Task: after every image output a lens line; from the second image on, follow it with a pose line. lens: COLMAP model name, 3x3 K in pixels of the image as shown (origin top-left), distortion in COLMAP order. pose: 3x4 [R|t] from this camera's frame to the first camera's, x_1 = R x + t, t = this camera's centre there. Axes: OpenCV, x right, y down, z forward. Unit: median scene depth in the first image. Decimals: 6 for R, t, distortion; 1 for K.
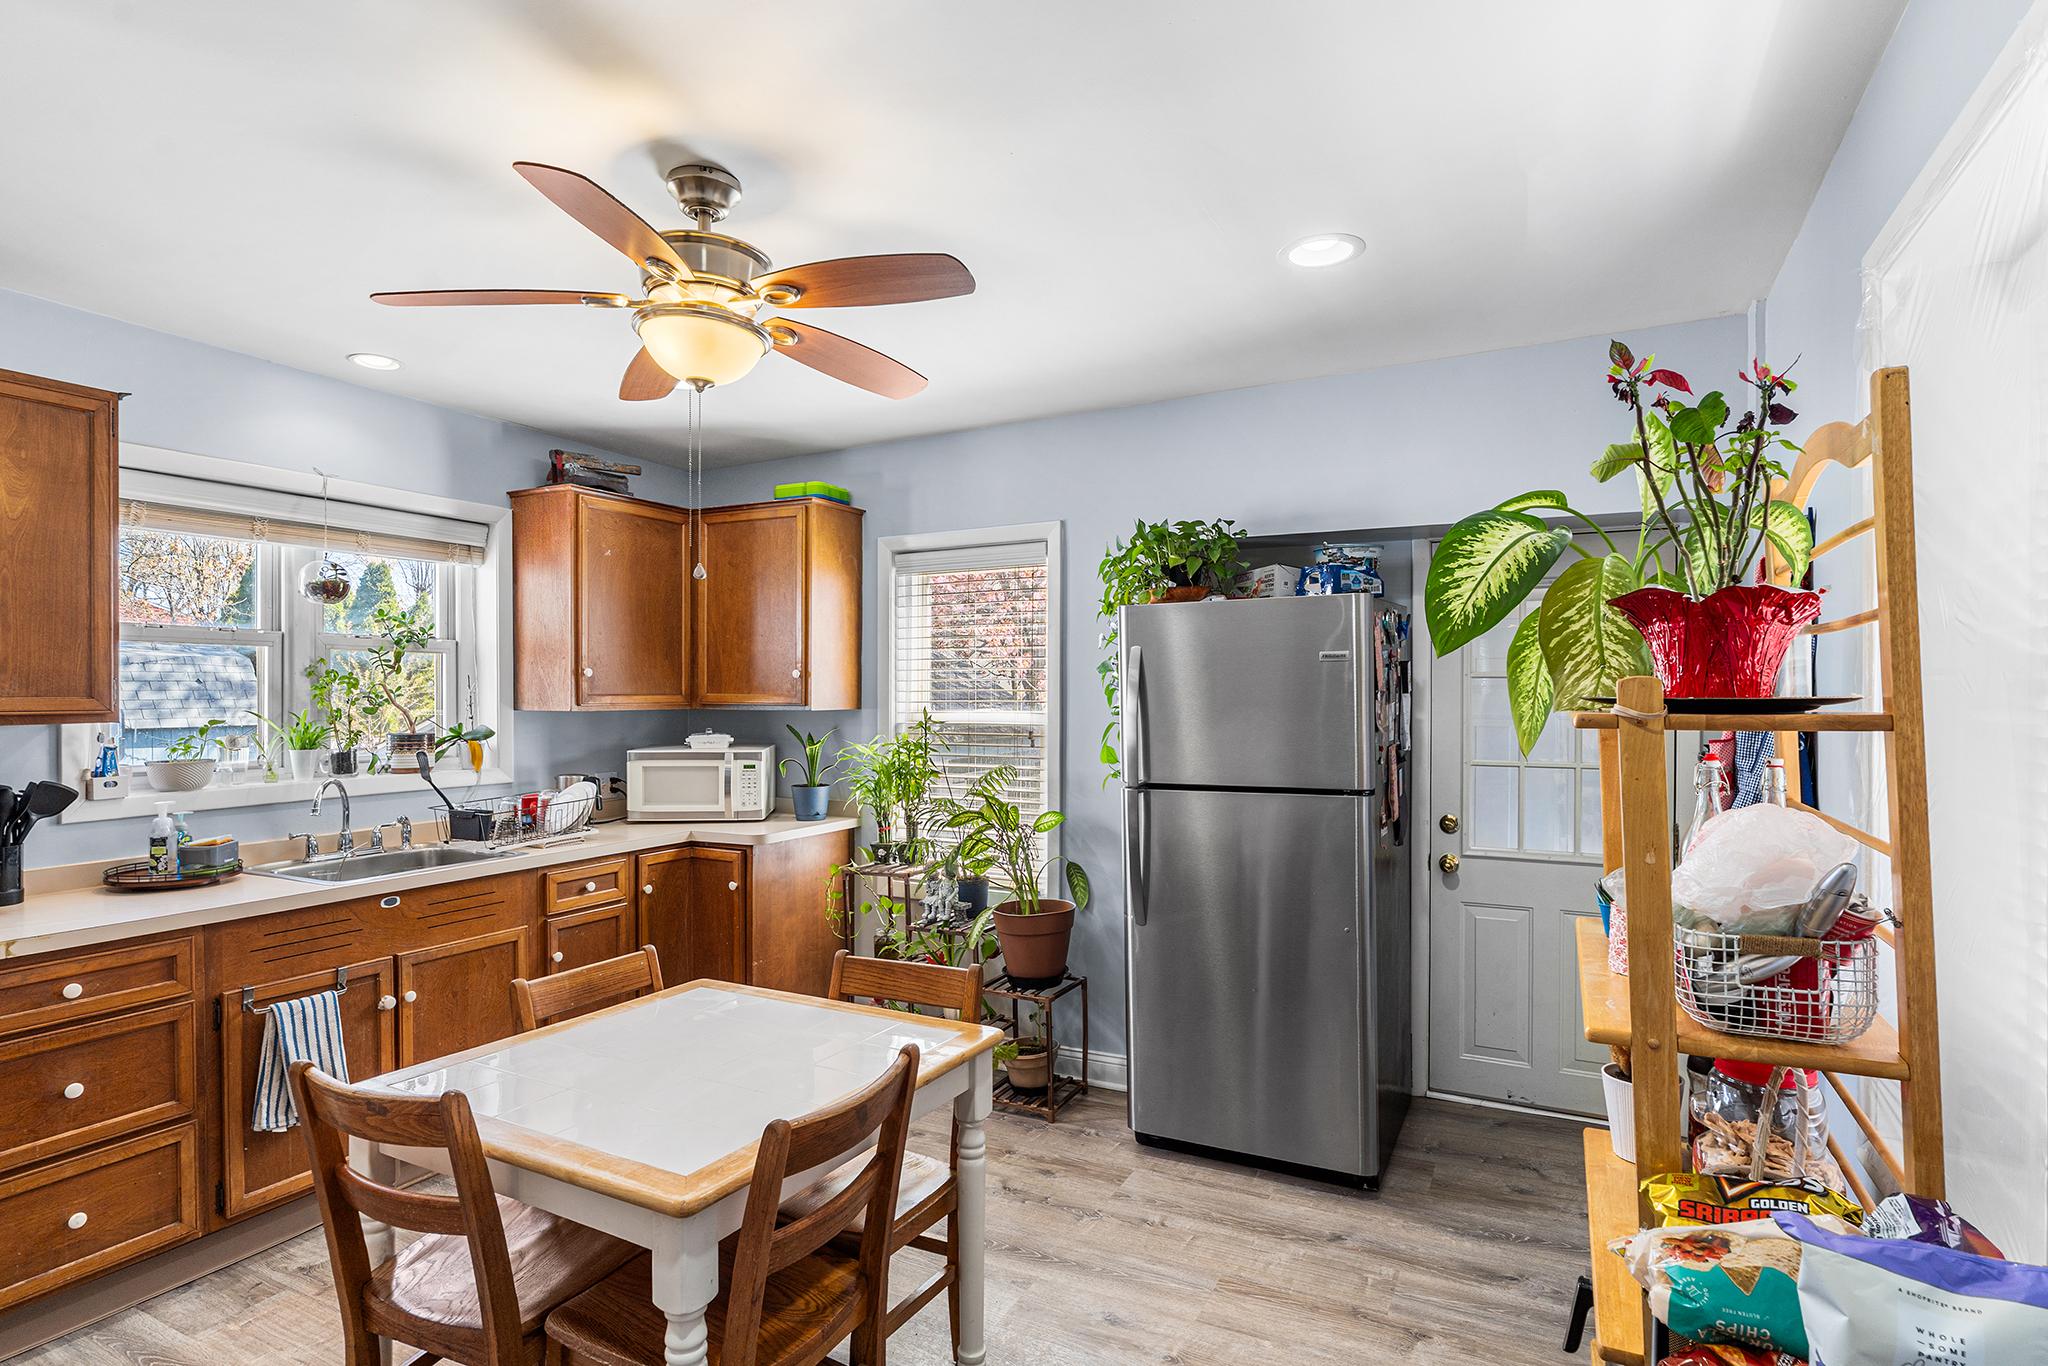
lens RADIAL K [[1028.2, 0, 1023.0], [0, 1028.2, 695.7], [0, 0, 1]] dist [-0.000498, -0.000121]
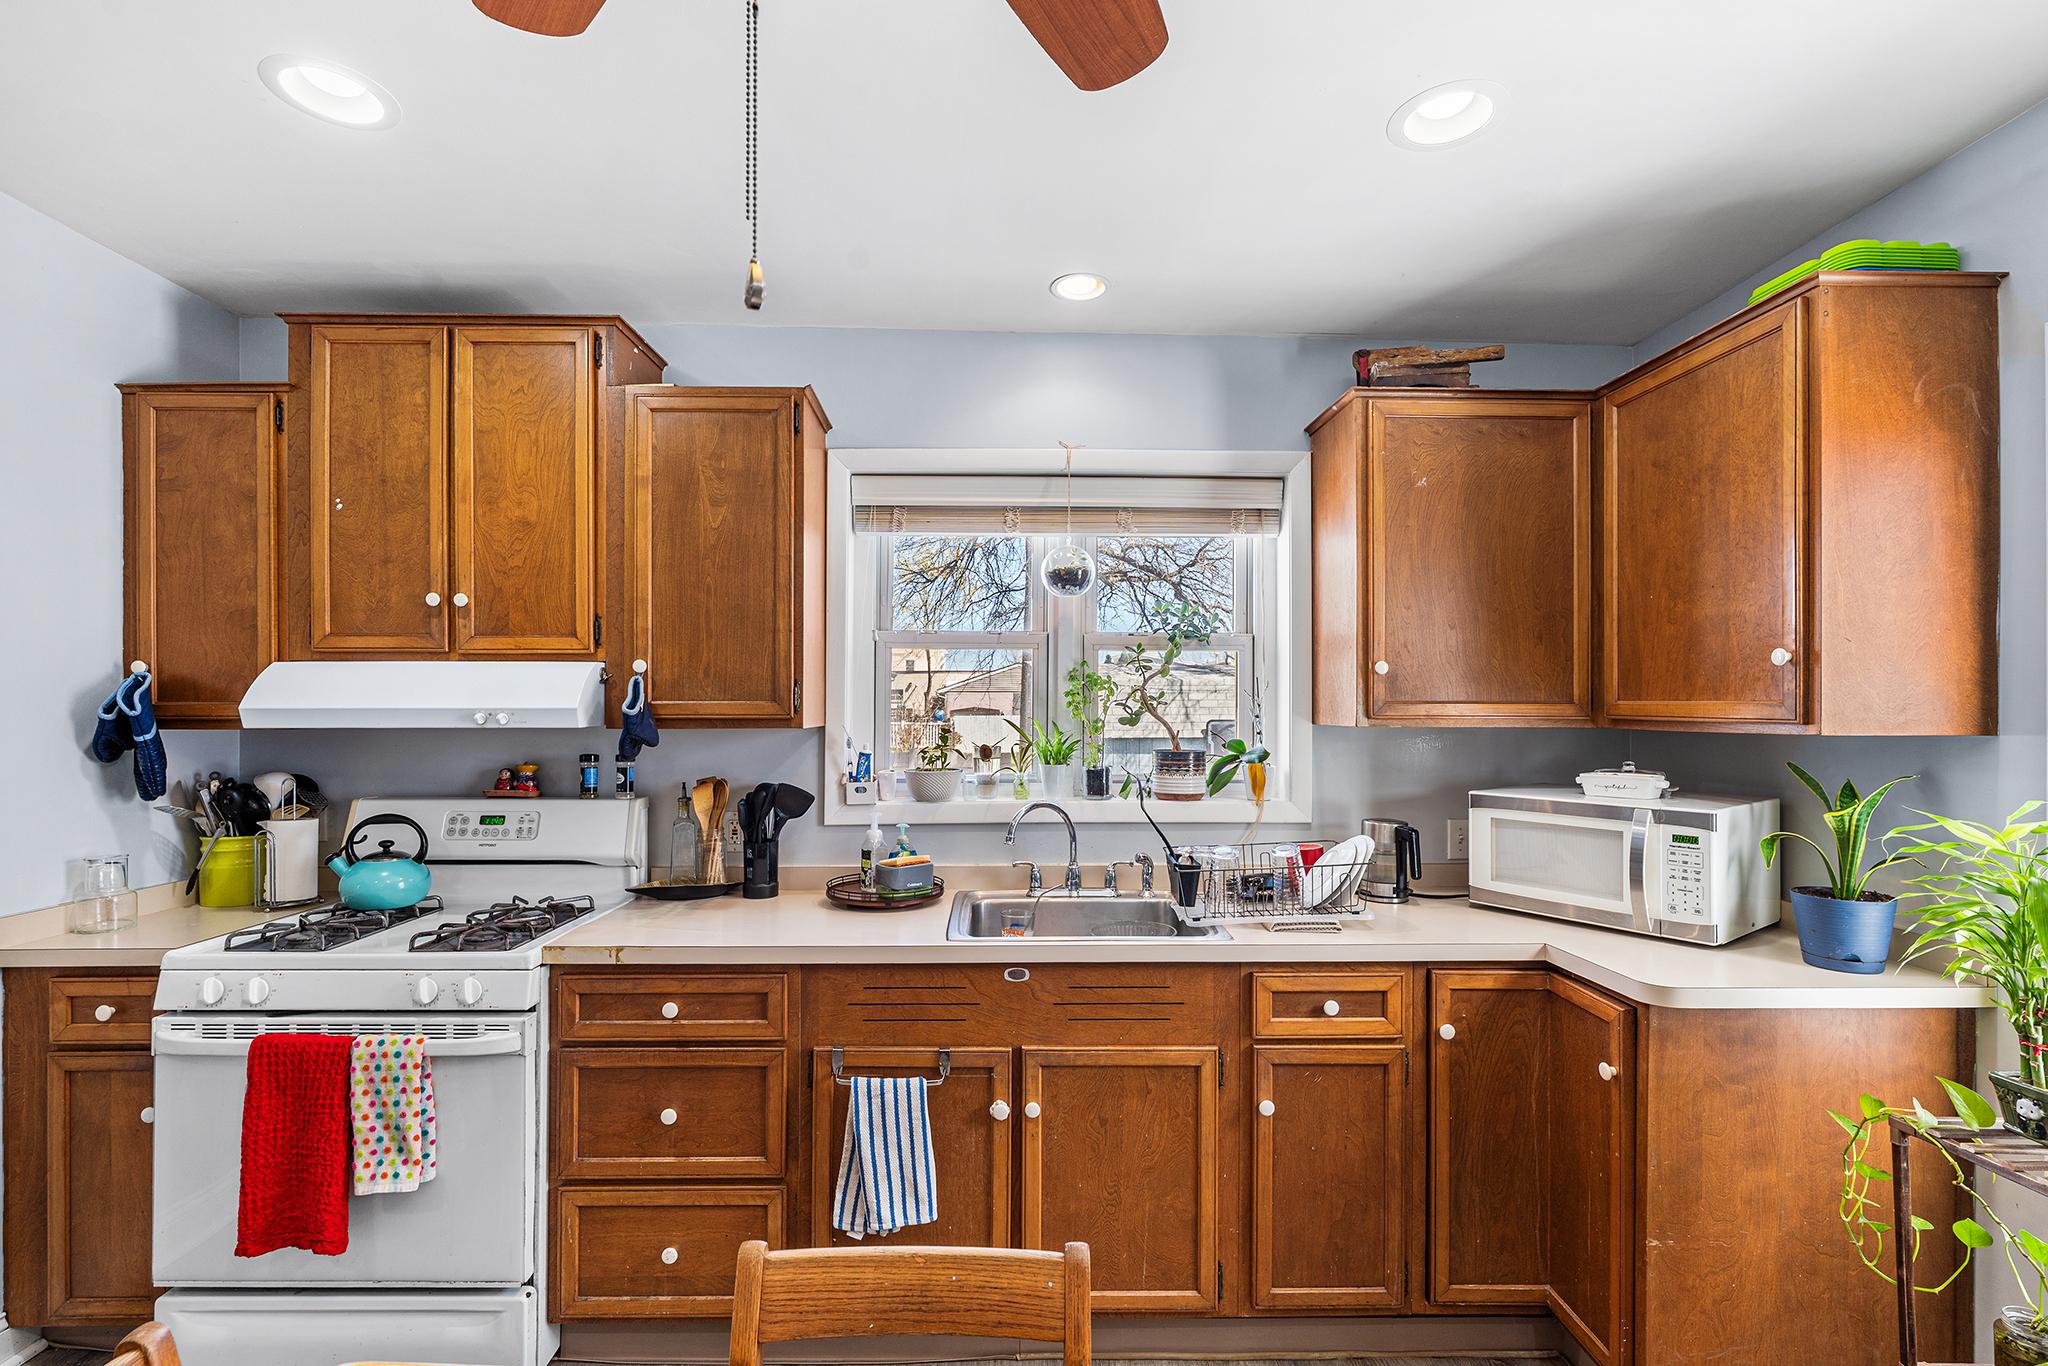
lens RADIAL K [[926.8, 0, 1018.3], [0, 926.8, 700.0], [0, 0, 1]] dist [-0.009334, 0.000368]
pose [[0.471661, -0.005757, -0.881761, -0.013628], [-0.005594, 0.999939, -0.009521, 0.005137], [0.881762, 0.009424, 0.471600, 0.558413]]
